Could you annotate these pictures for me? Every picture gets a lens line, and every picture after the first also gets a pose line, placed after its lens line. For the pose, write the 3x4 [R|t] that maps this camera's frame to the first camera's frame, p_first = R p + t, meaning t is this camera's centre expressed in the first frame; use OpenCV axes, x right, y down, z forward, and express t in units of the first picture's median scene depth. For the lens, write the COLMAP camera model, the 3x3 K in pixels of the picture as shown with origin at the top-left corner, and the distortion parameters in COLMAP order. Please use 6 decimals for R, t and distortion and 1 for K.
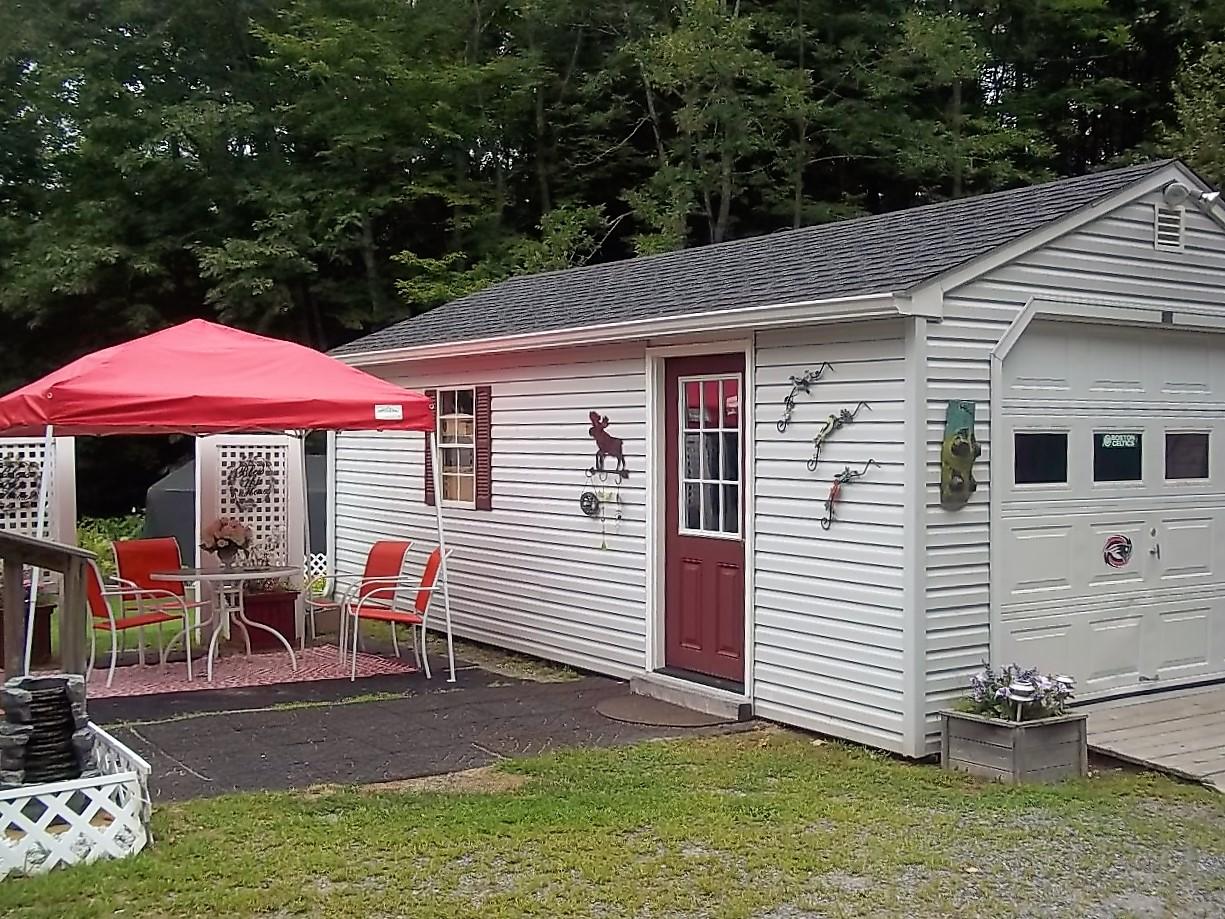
lens RADIAL K [[1414.3, 0, 612.5], [0, 1414.3, 459.5], [0, 0, 1]] dist [-0.026384, 0.136774]
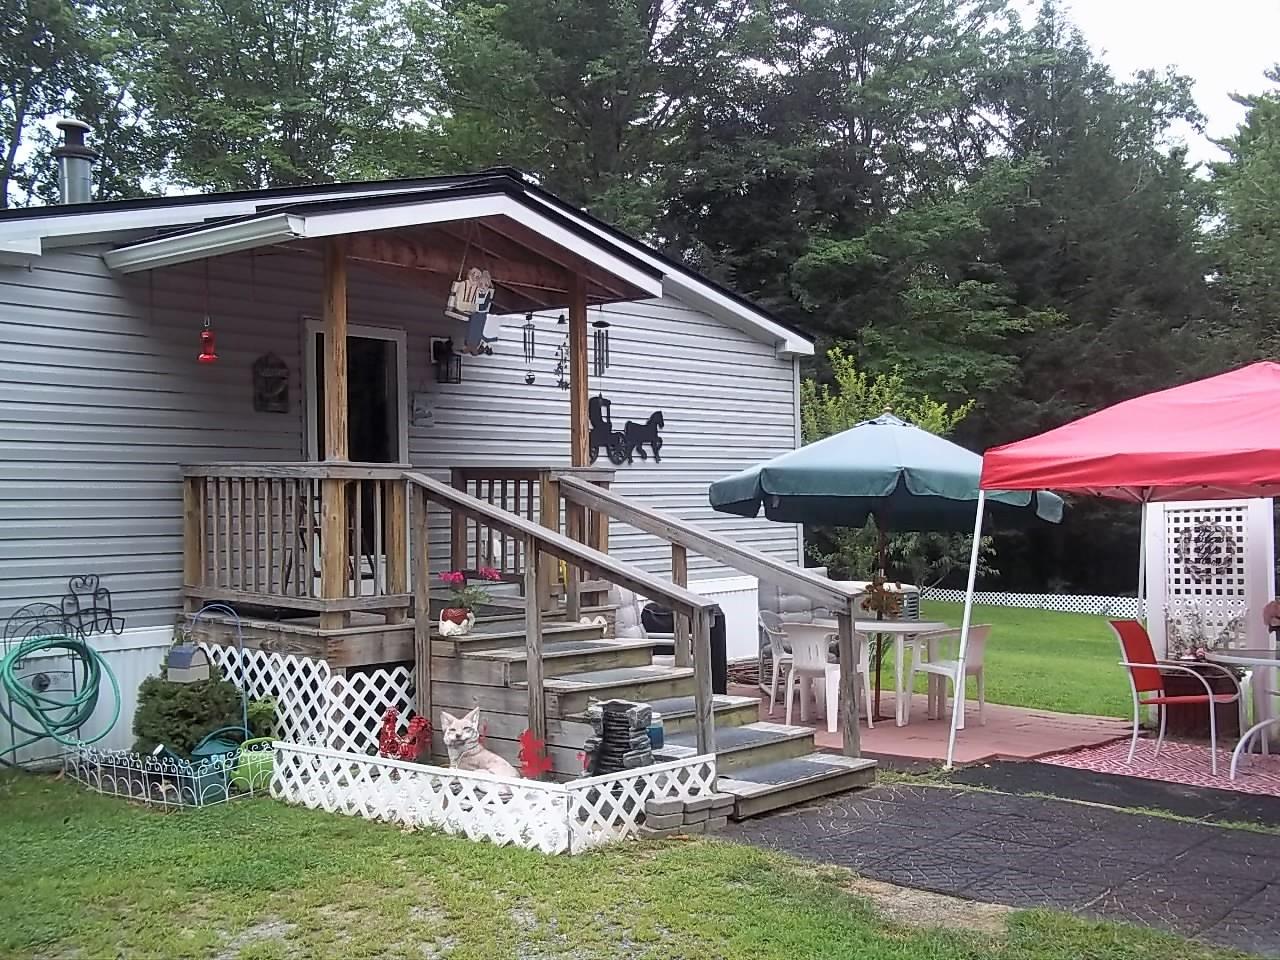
lens RADIAL K [[1477.8, 0, 640.0], [0, 1477.8, 480.0], [0, 0, 1]] dist [-0.026384, 0.136774]
pose [[0.276604, -0.020705, -0.960761, 1.615722], [-0.007411, 0.999692, -0.023678, -0.011208], [0.960955, 0.013670, 0.276366, 1.244452]]
